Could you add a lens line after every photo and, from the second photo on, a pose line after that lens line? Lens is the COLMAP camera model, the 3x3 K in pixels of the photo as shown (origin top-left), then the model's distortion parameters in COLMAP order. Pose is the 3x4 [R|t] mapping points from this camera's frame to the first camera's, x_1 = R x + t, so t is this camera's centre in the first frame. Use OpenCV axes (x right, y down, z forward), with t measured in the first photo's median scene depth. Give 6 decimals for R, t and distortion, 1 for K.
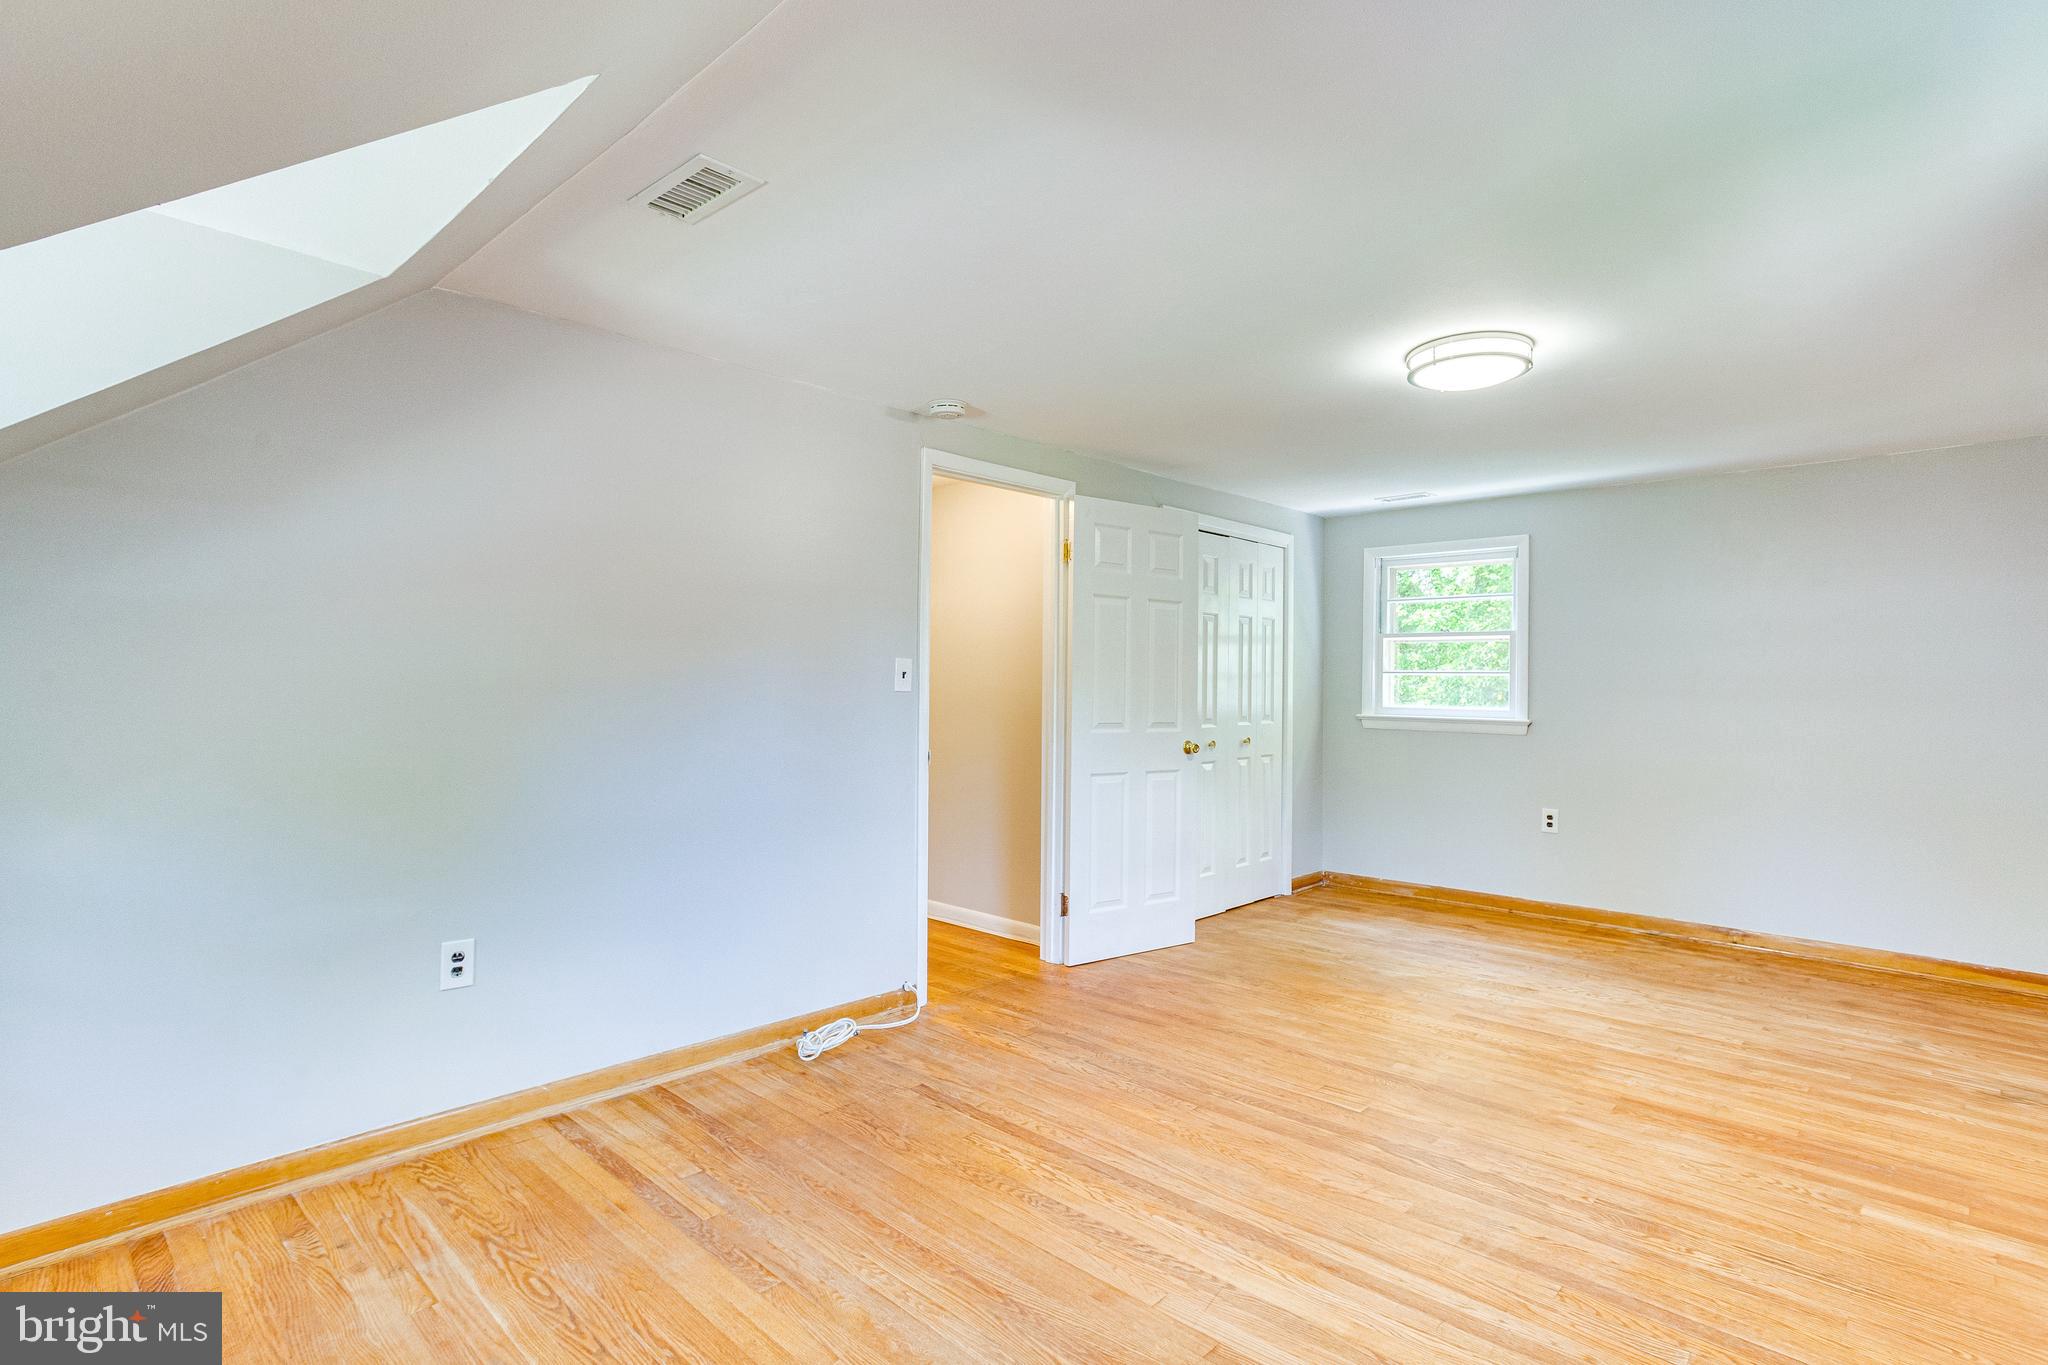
lens RADIAL K [[995.7, 0, 1023.2], [0, 995.7, 677.9], [0, 0, 1]] dist [-0.034003, 0.019489]
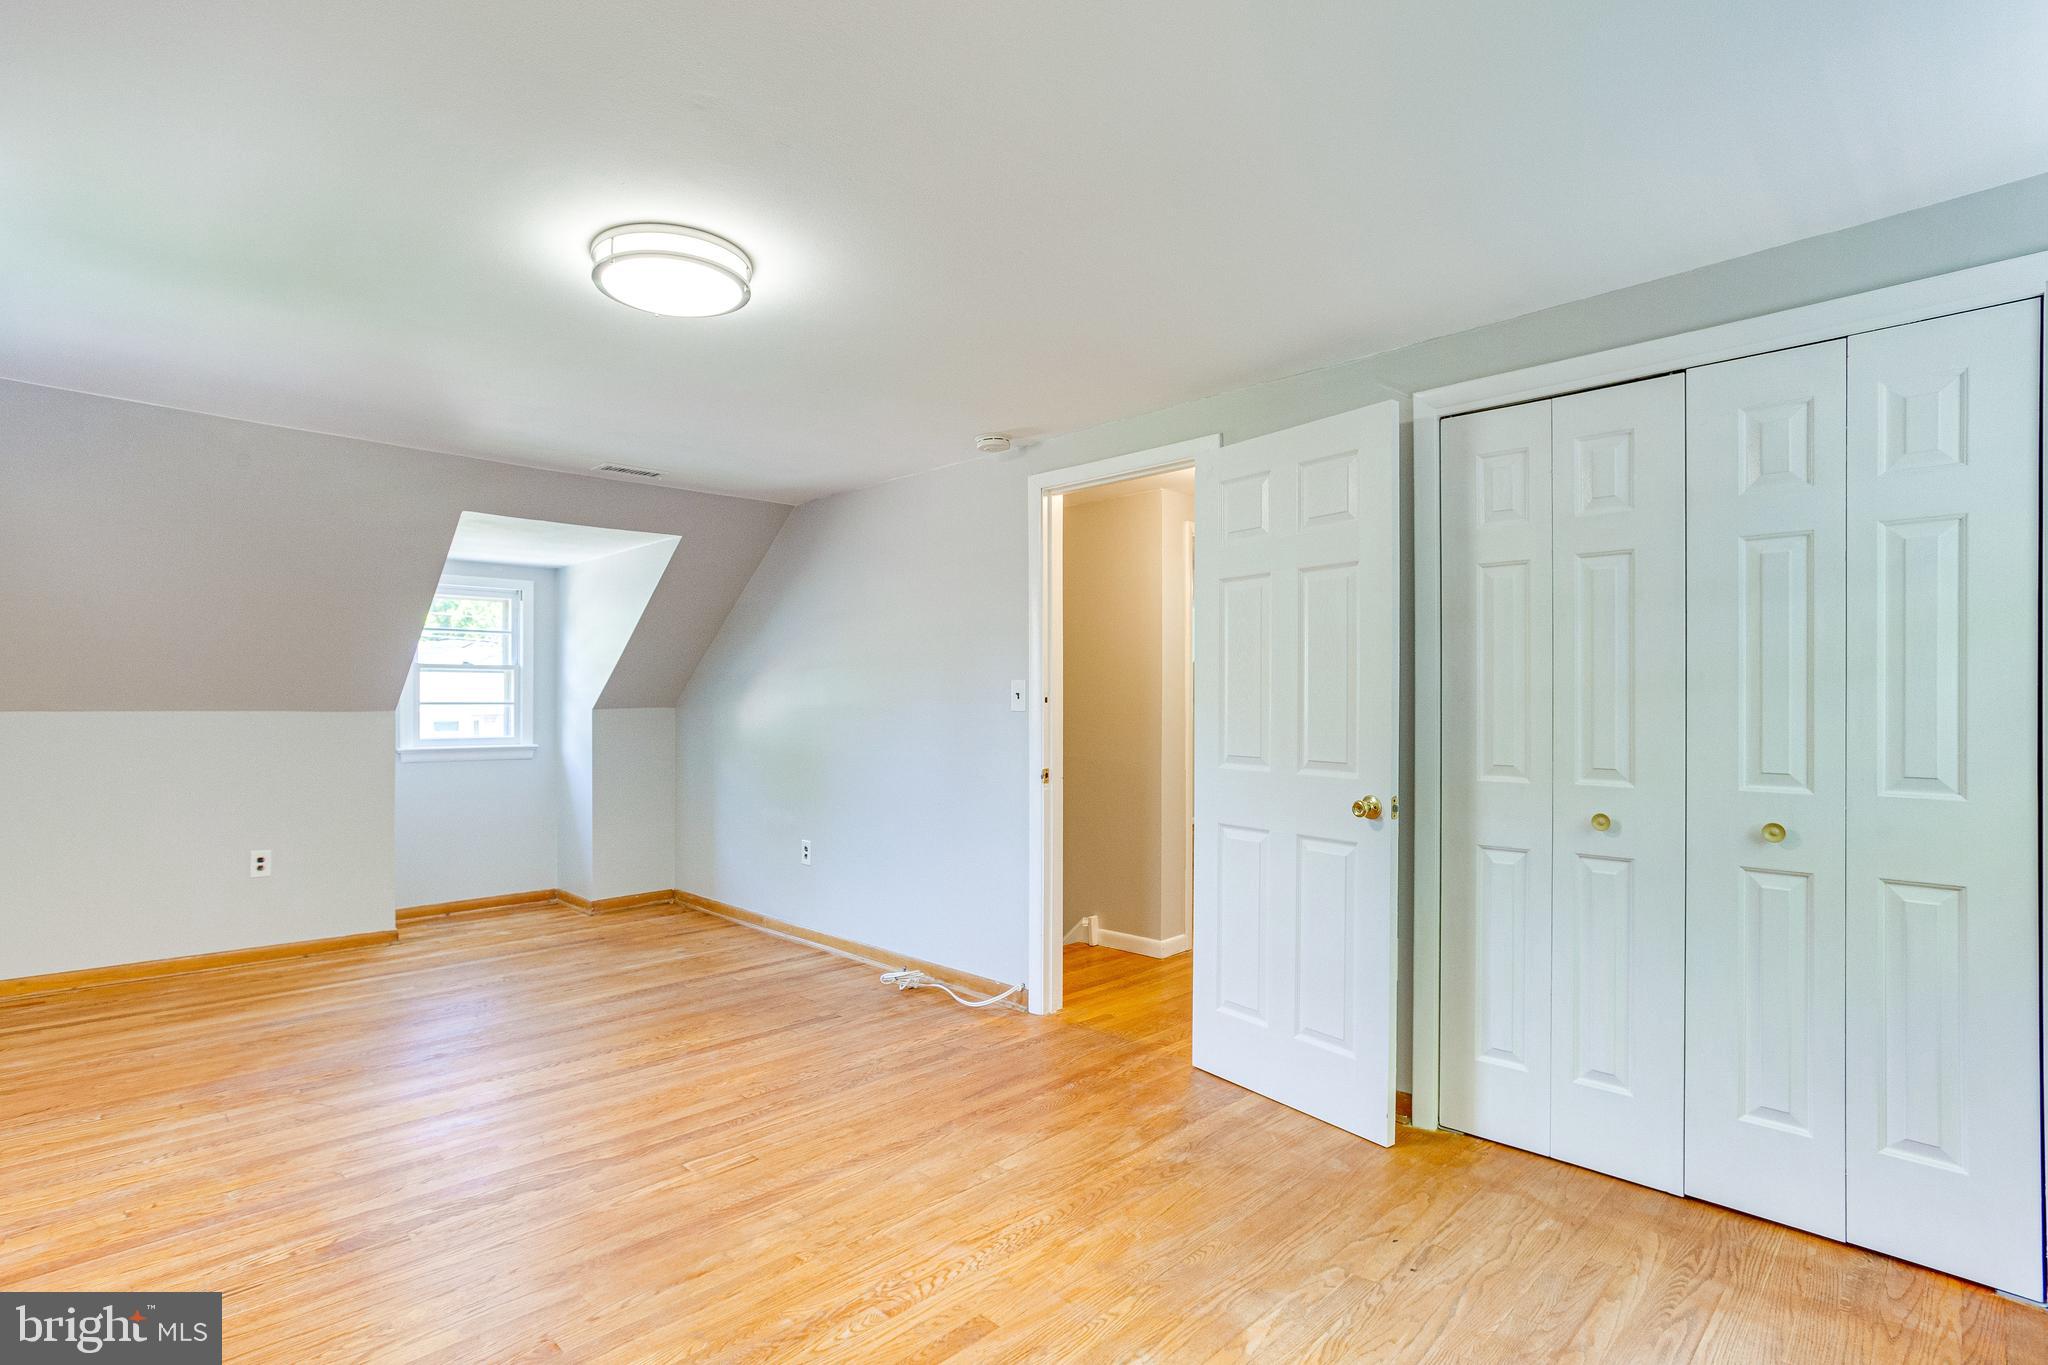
lens RADIAL K [[995.7, 0, 989.4], [0, 995.7, 708.3], [0, 0, 1]] dist [-0.034003, 0.019489]
pose [[-0.038251, -0.004654, -0.999257, 1.277206], [0.009393, 0.999943, -0.005016, 0.020630], [0.999224, -0.009577, -0.038205, 1.348974]]
